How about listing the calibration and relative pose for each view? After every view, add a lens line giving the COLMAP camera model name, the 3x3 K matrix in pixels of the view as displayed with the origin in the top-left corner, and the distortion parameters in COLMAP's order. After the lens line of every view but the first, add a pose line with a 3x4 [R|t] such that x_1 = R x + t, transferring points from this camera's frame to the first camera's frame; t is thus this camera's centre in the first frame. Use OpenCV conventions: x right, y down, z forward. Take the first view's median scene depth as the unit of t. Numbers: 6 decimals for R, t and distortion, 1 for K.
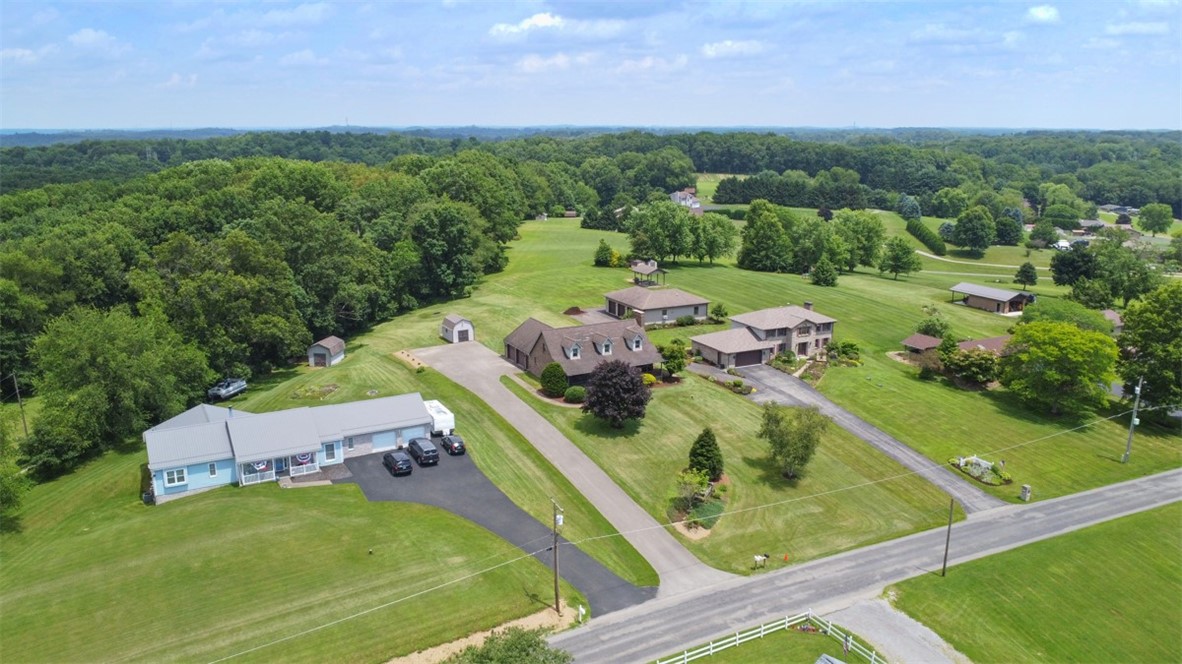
lens RADIAL K [[880.6, 0, 591.0], [0, 880.6, 332.0], [0, 0, 1]] dist [-0.025015, -0.004399]
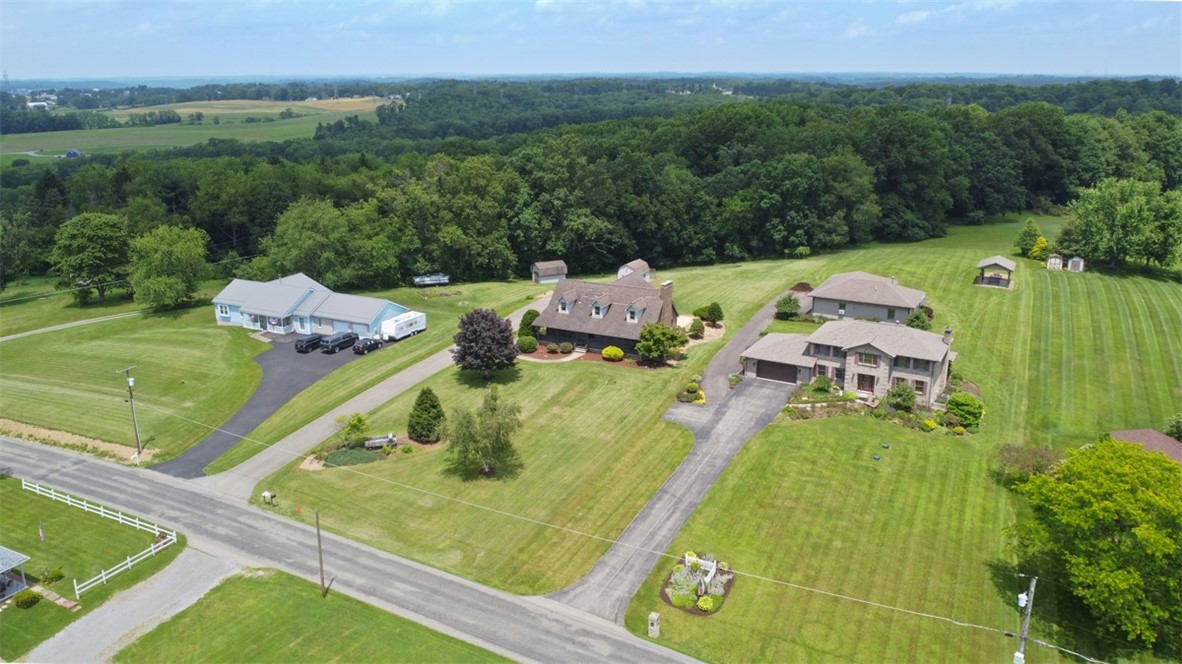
lens RADIAL K [[880.6, 0, 591.0], [0, 880.6, 332.0], [0, 0, 1]] dist [-0.025015, -0.004399]
pose [[0.562308, 0.231974, -0.793724, 0.910260], [-0.185488, 0.970771, 0.152311, -0.120561], [0.805856, 0.061580, 0.588901, 0.530291]]
